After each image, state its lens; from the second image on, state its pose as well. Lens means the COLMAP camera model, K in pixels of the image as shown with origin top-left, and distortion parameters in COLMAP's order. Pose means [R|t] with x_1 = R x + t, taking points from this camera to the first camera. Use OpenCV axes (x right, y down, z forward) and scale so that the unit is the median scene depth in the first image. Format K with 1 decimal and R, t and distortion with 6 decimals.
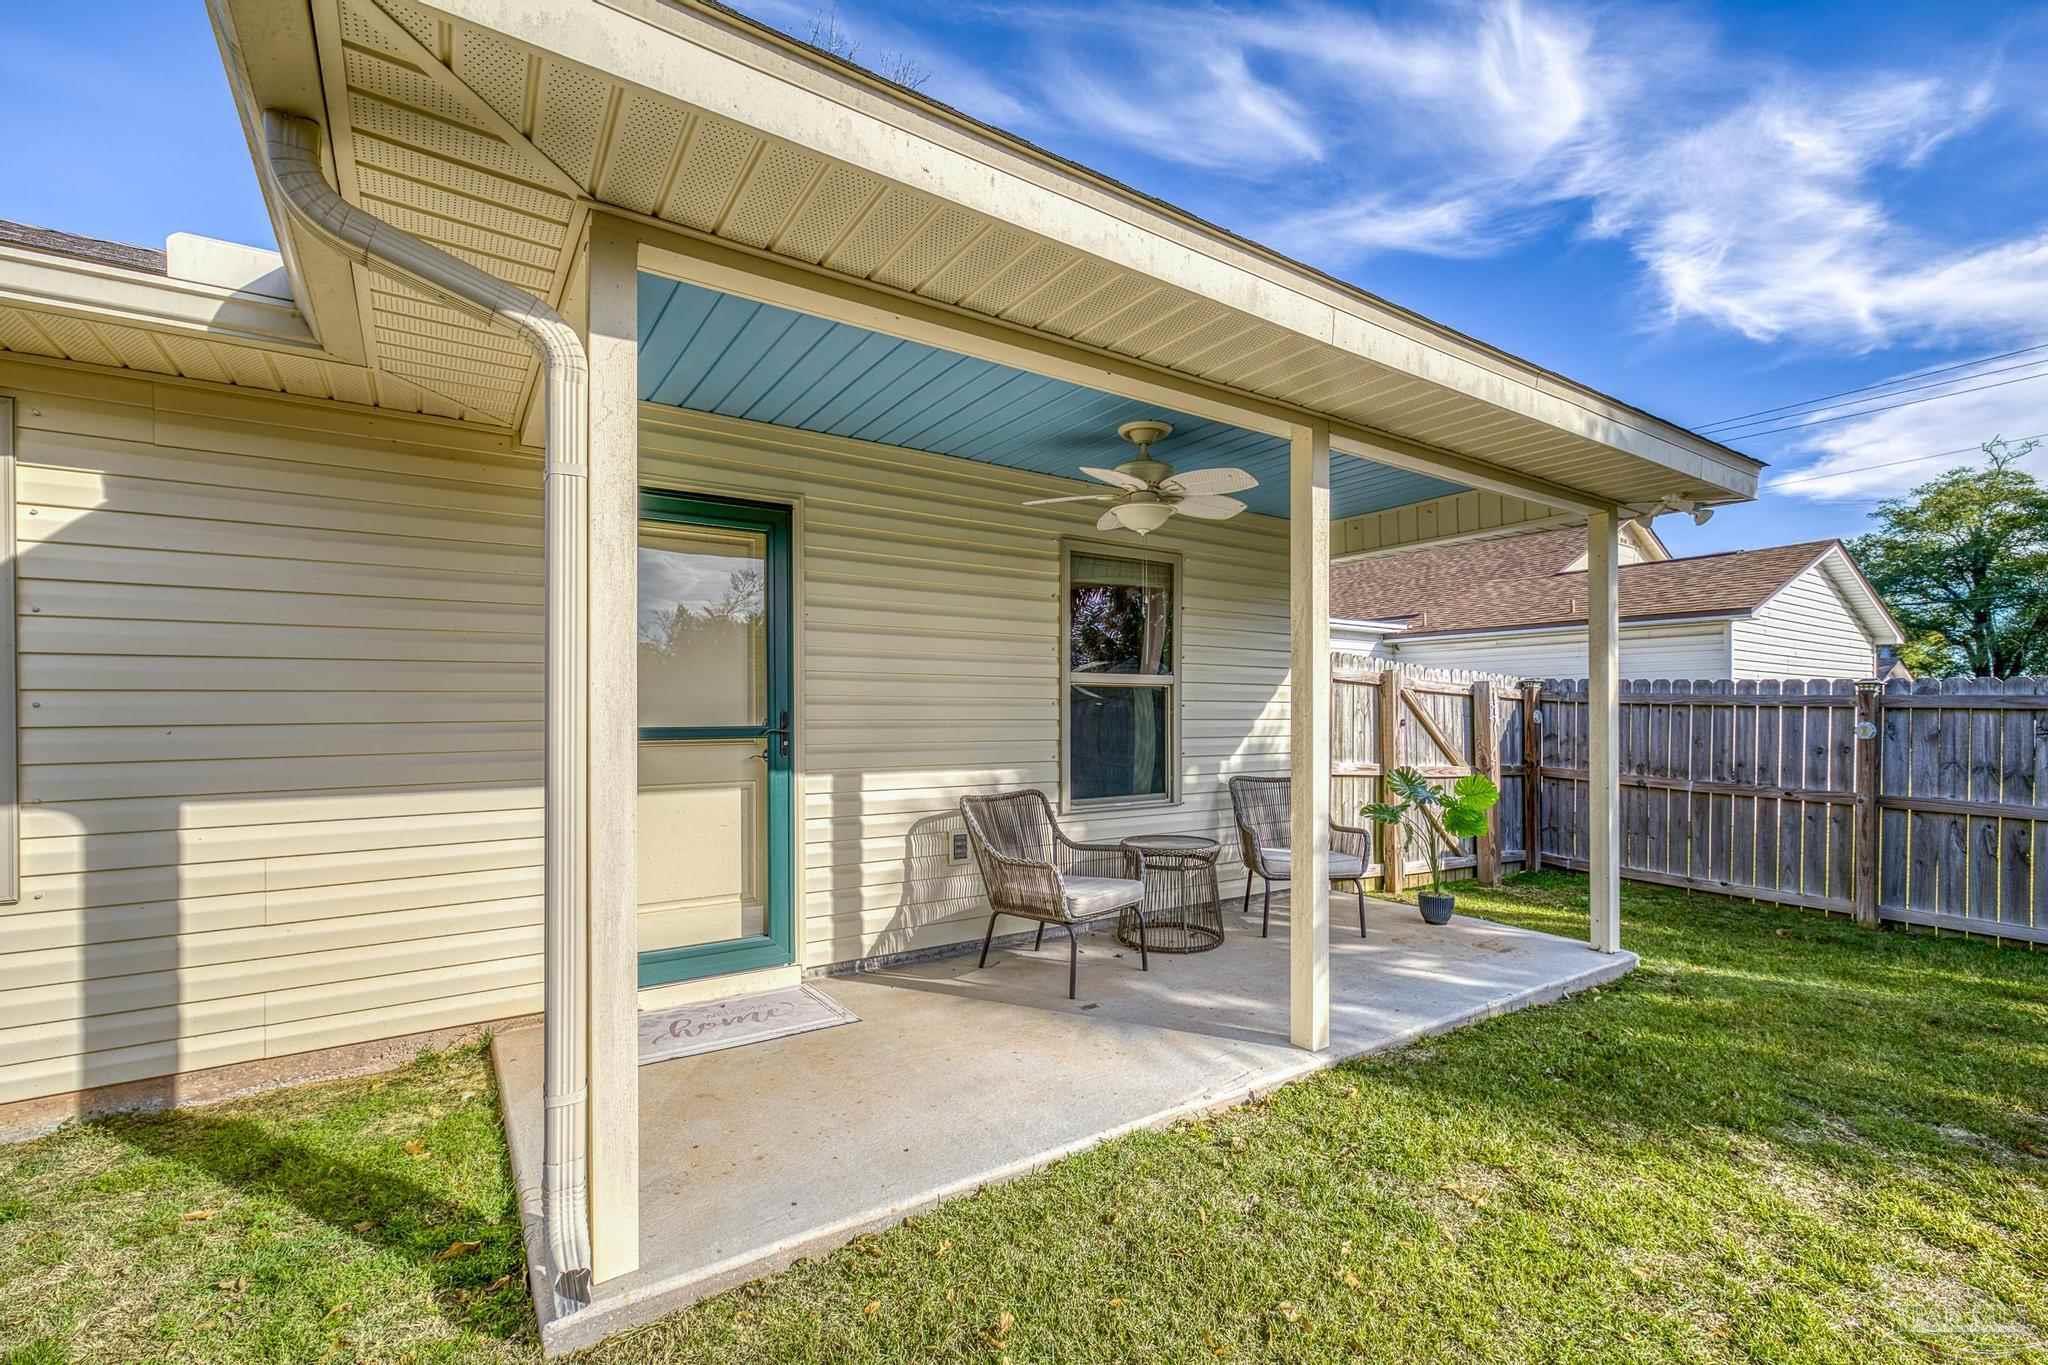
lens RADIAL K [[874.0, 0, 1024.2], [0, 874.0, 715.4], [0, 0, 1]] dist [0.000121, -0.000145]
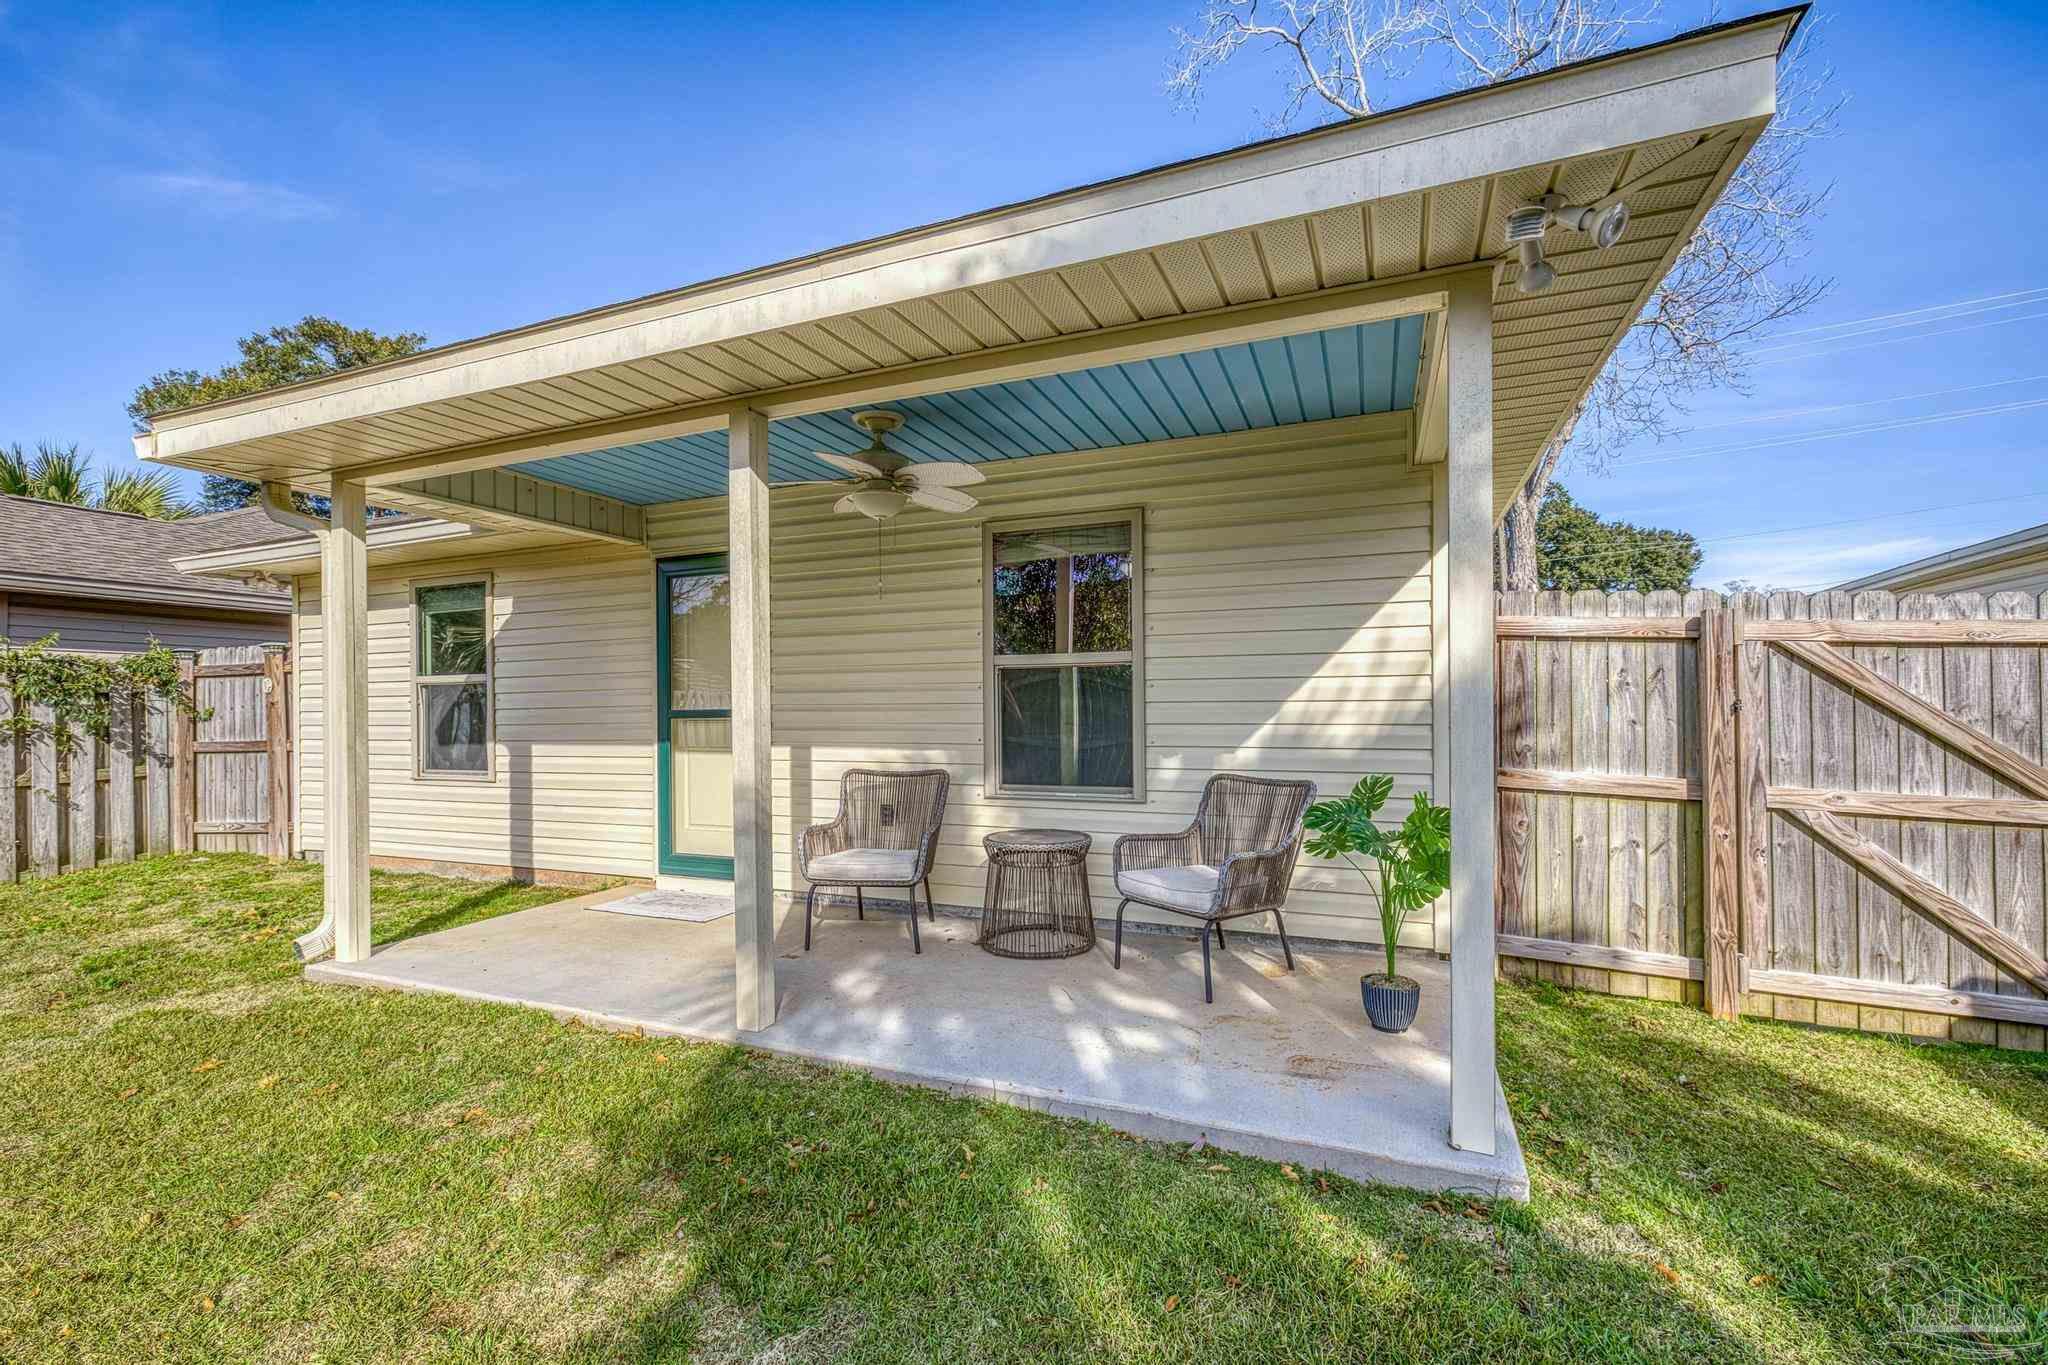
lens RADIAL K [[869.9, 0, 1023.0], [0, 869.9, 704.4], [0, 0, 1]] dist [-0.000463, -0.000014]
pose [[0.557325, -0.008095, -0.830255, 0.932375], [0.006766, 0.999964, -0.005208, 0.012222], [0.830267, -0.002715, 0.557360, 0.492923]]
